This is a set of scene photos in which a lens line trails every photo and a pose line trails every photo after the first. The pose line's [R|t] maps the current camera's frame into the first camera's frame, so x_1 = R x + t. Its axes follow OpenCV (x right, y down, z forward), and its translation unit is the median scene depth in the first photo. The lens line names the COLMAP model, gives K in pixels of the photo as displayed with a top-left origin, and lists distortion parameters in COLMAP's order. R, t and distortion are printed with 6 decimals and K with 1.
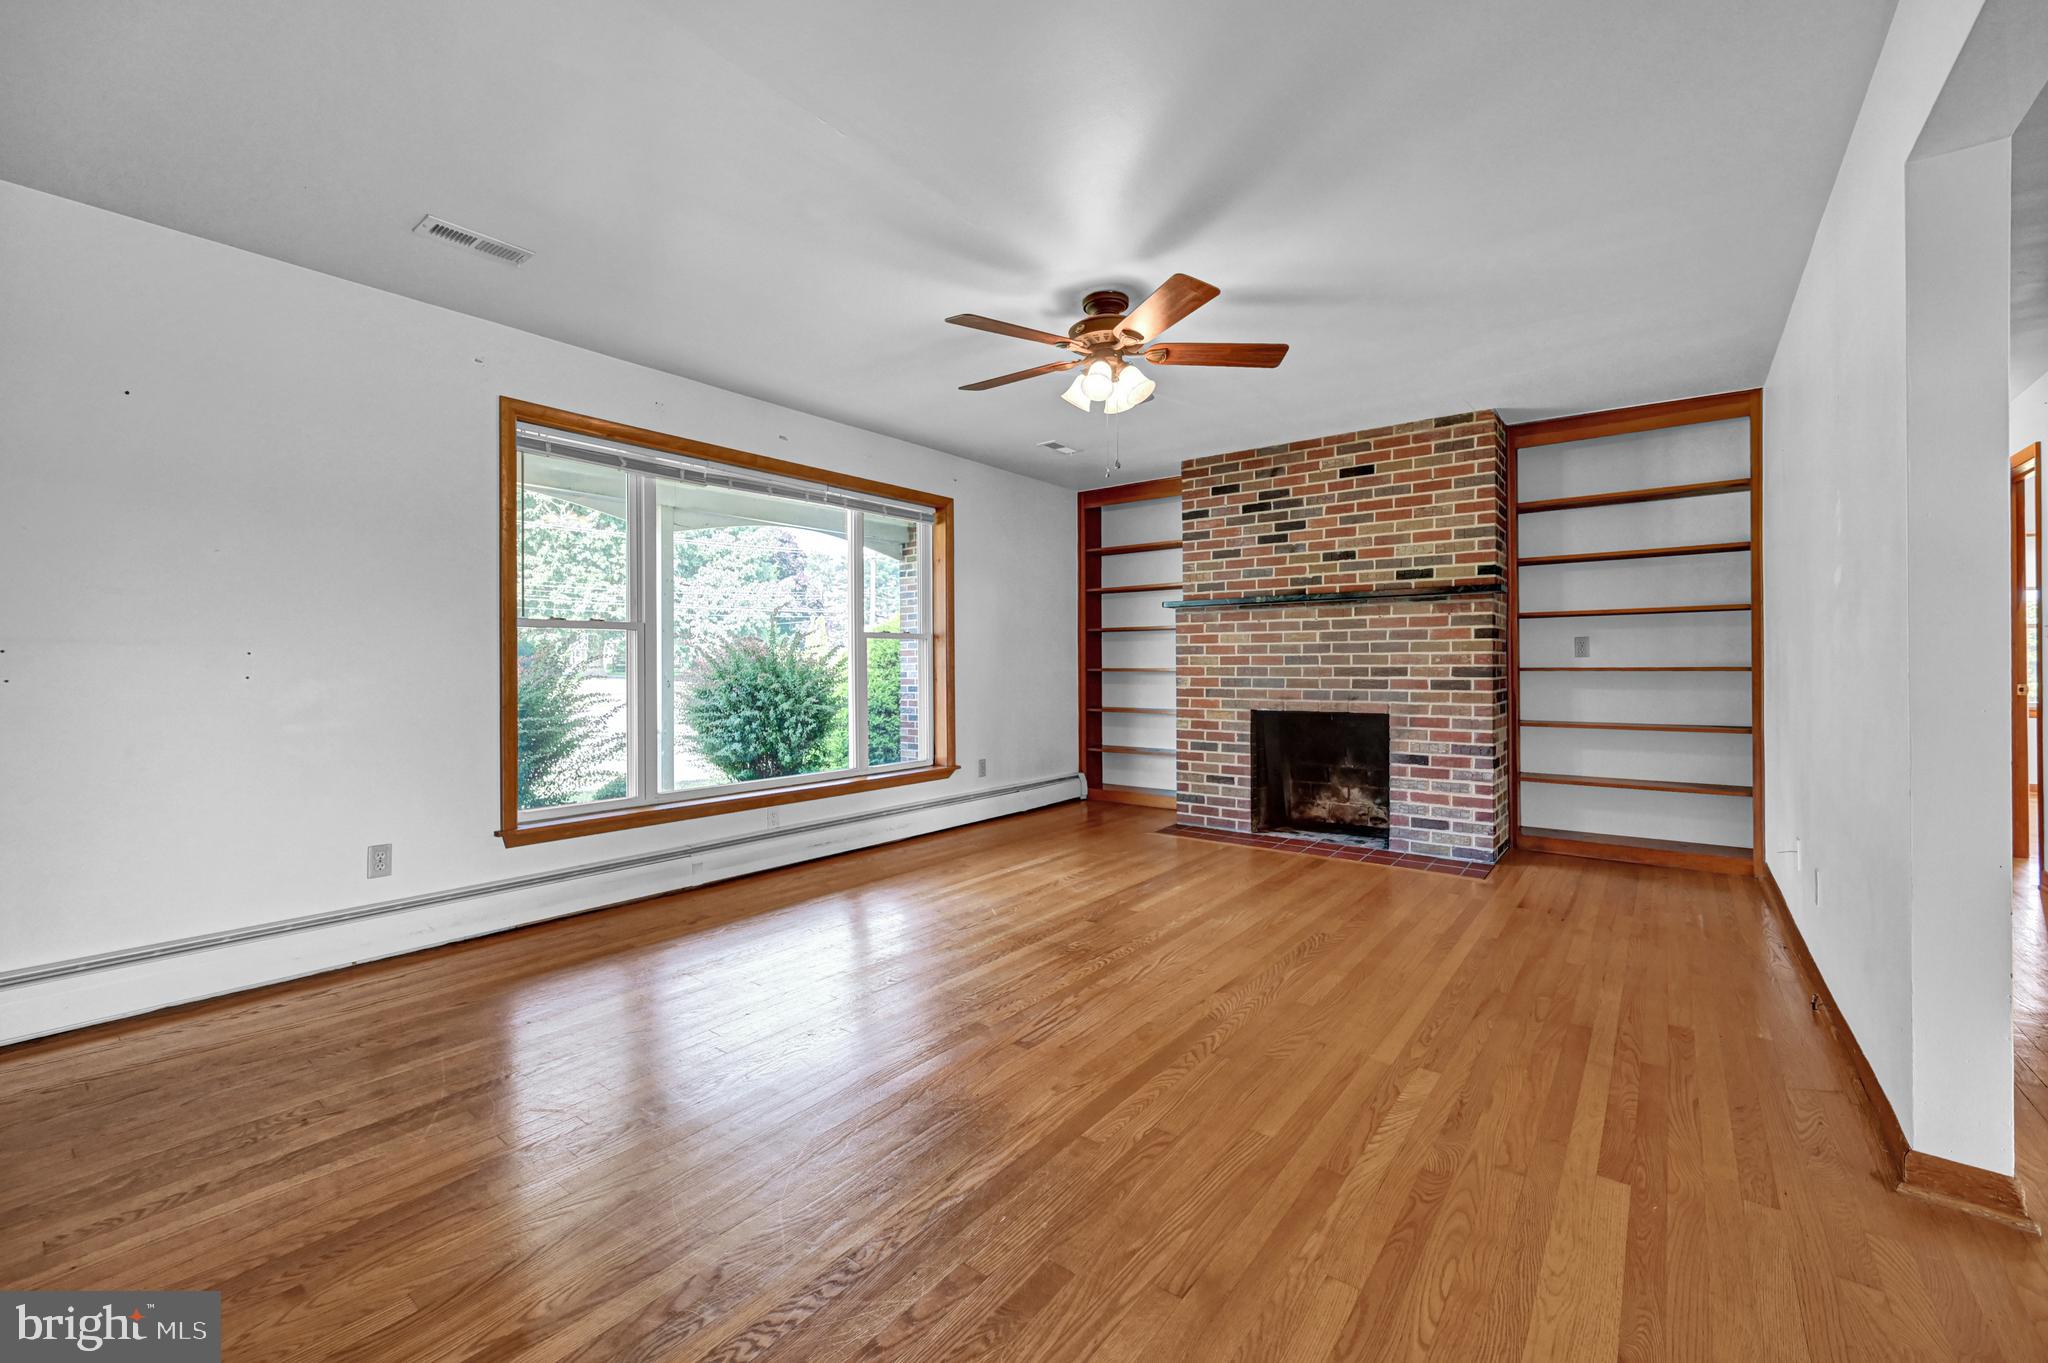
lens RADIAL K [[811.8, 0, 1024.0], [0, 811.8, 681.5], [0, 0, 1]] dist [-0.001739, -0.000050]
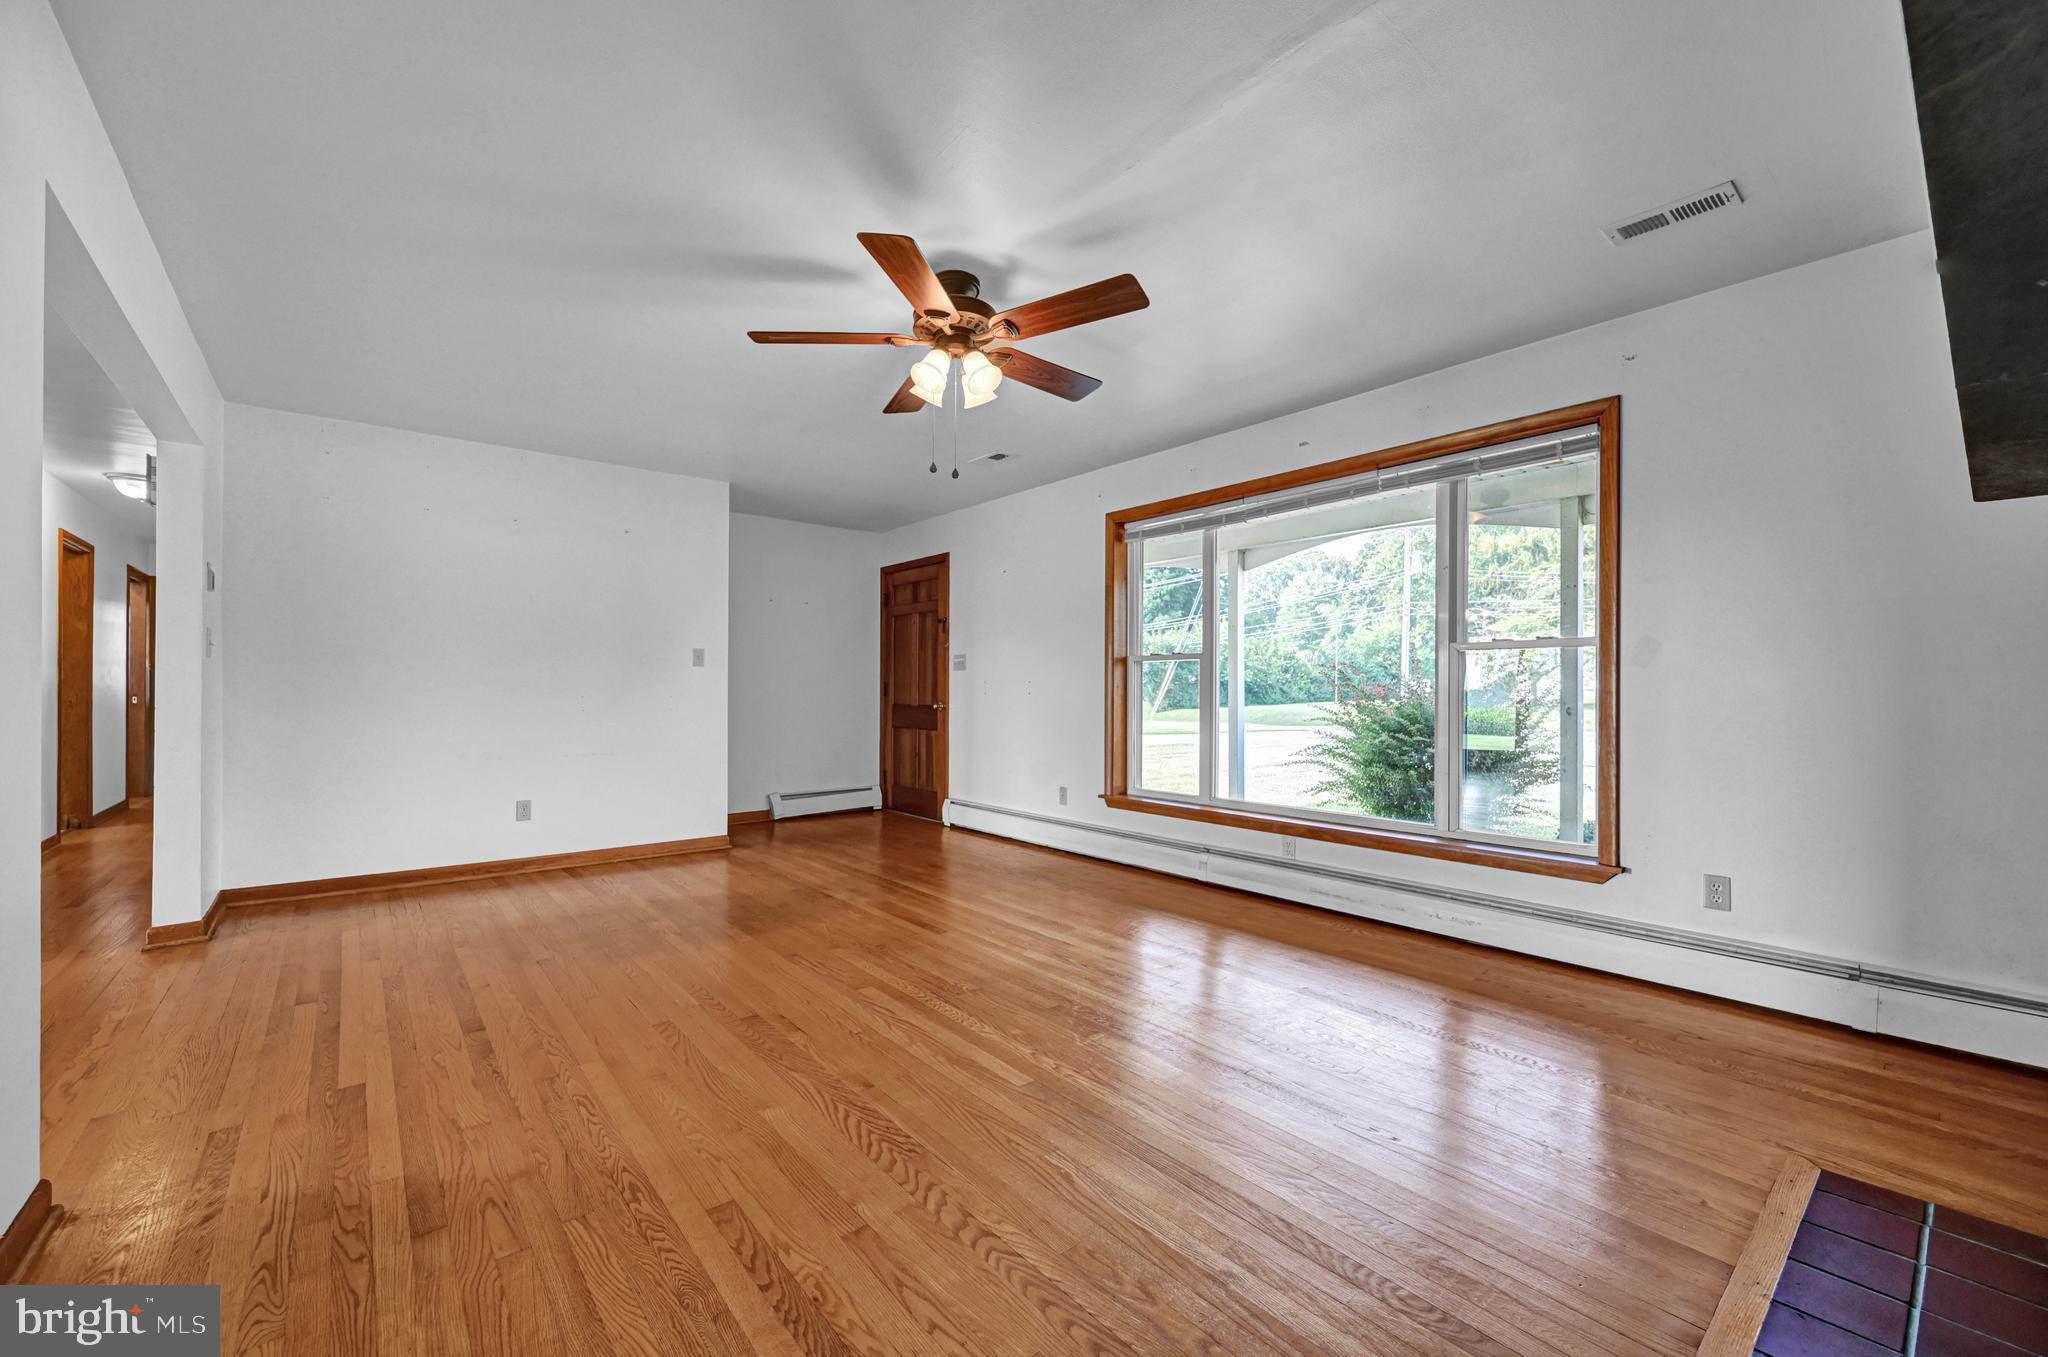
lens RADIAL K [[819.5, 0, 1024.0], [0, 819.5, 678.5], [0, 0, 1]] dist [0.026674, -0.000063]
pose [[-0.202738, -0.003880, -0.979225, 0.639655], [-0.017016, 0.999855, -0.000438, -0.022587], [0.979085, 0.016574, -0.202775, 0.808574]]
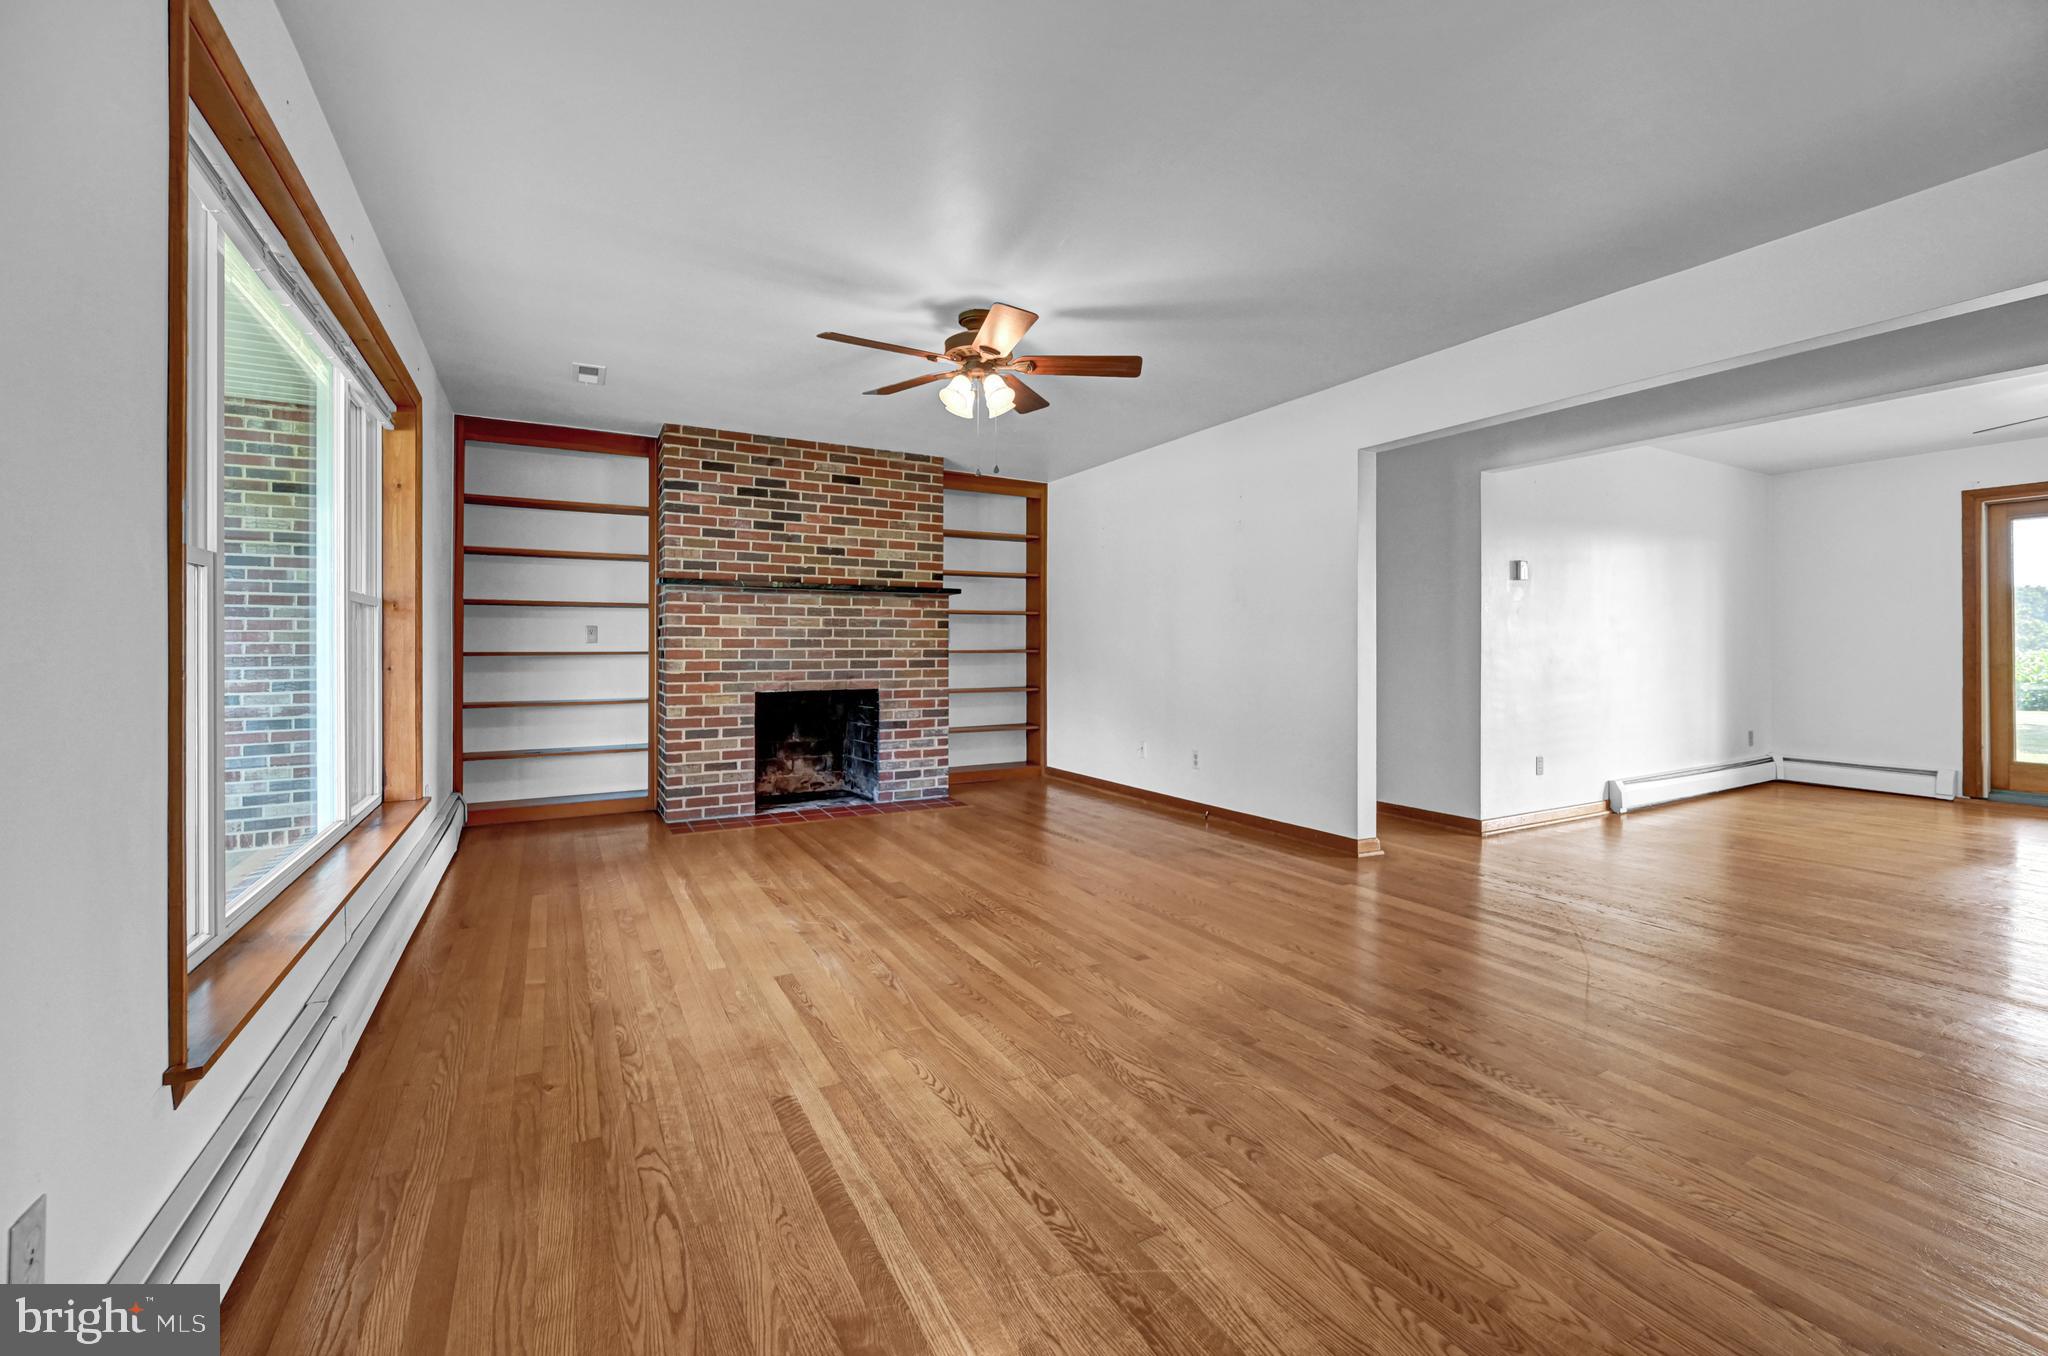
lens RADIAL K [[835.6, 0, 991.9], [0, 835.6, 664.8], [0, 0, 1]] dist [-0.000628, -0.000169]
pose [[0.405757, -0.014685, 0.913863, -0.590175], [0.018316, 0.999801, 0.007934, -0.002324], [-0.913797, 0.013519, 0.405946, 0.332496]]
